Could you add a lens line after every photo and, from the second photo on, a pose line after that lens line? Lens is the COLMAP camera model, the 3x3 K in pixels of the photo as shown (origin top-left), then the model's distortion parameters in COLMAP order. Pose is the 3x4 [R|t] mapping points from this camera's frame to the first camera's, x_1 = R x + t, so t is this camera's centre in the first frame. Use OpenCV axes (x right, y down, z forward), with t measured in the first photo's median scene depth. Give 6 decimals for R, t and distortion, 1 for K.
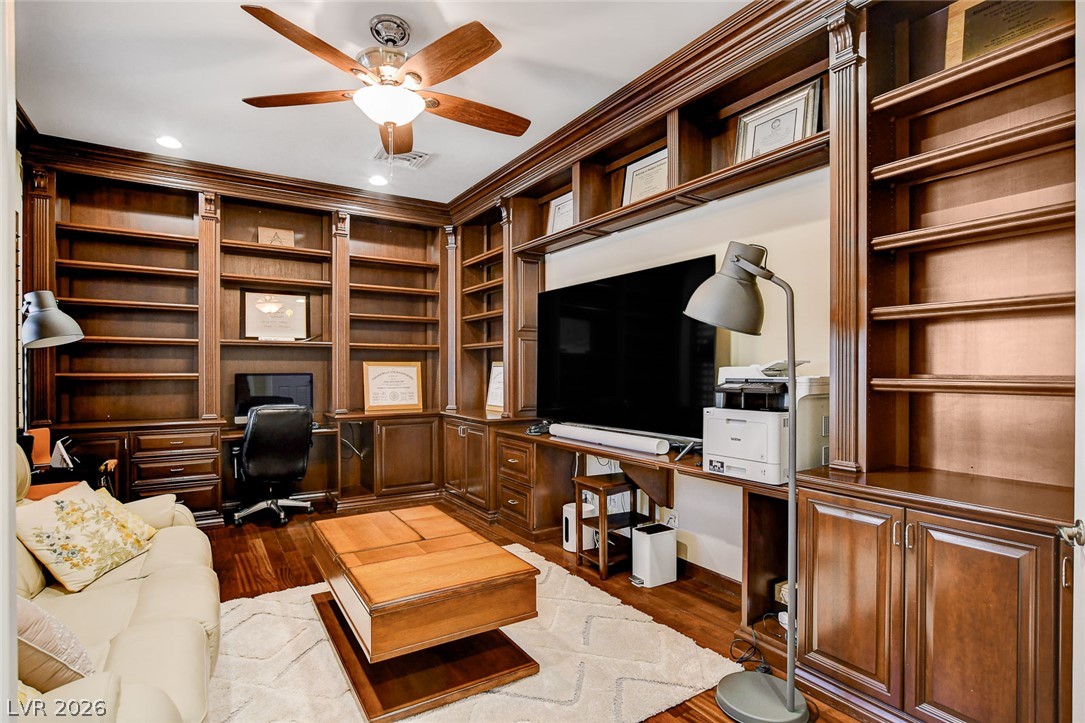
lens RADIAL K [[531.1, 0, 545.4], [0, 531.1, 370.9], [0, 0, 1]] dist [0.000878, -0.008016]
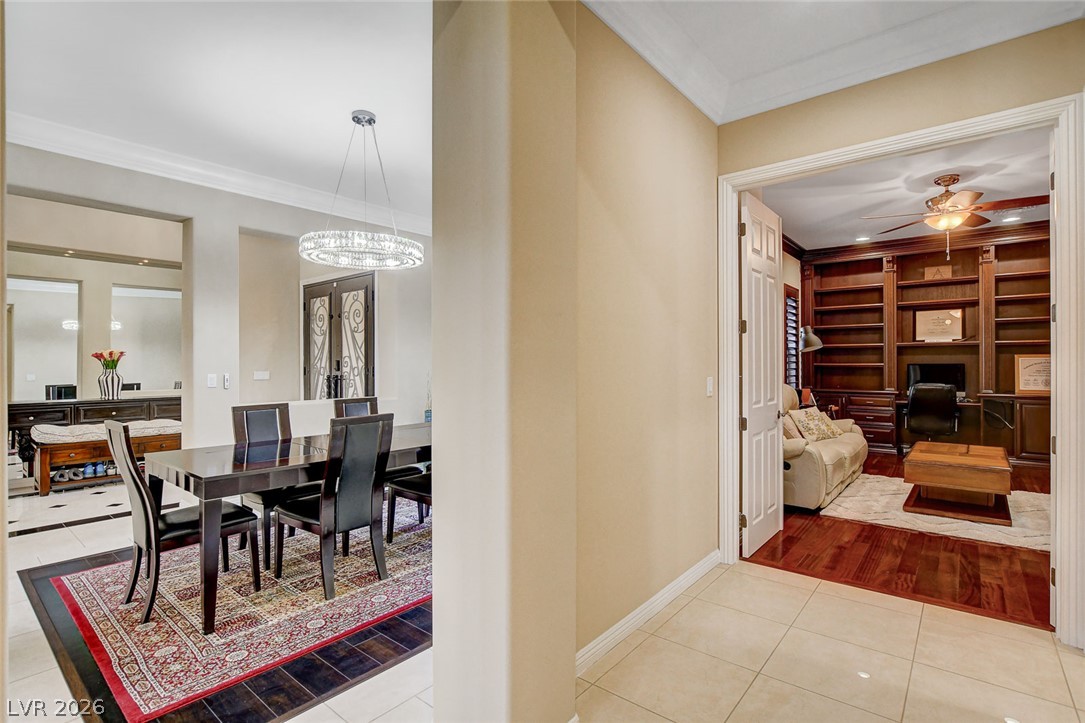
lens RADIAL K [[519.6, 0, 542.5], [0, 519.6, 361.5], [0, 0, 1]] dist [-0.001507, -0.000354]
pose [[0.295628, -0.006018, -0.955284, 0.609114], [0.000414, 0.999981, -0.006171, 0.007075], [0.955303, 0.001429, 0.295625, -0.534489]]
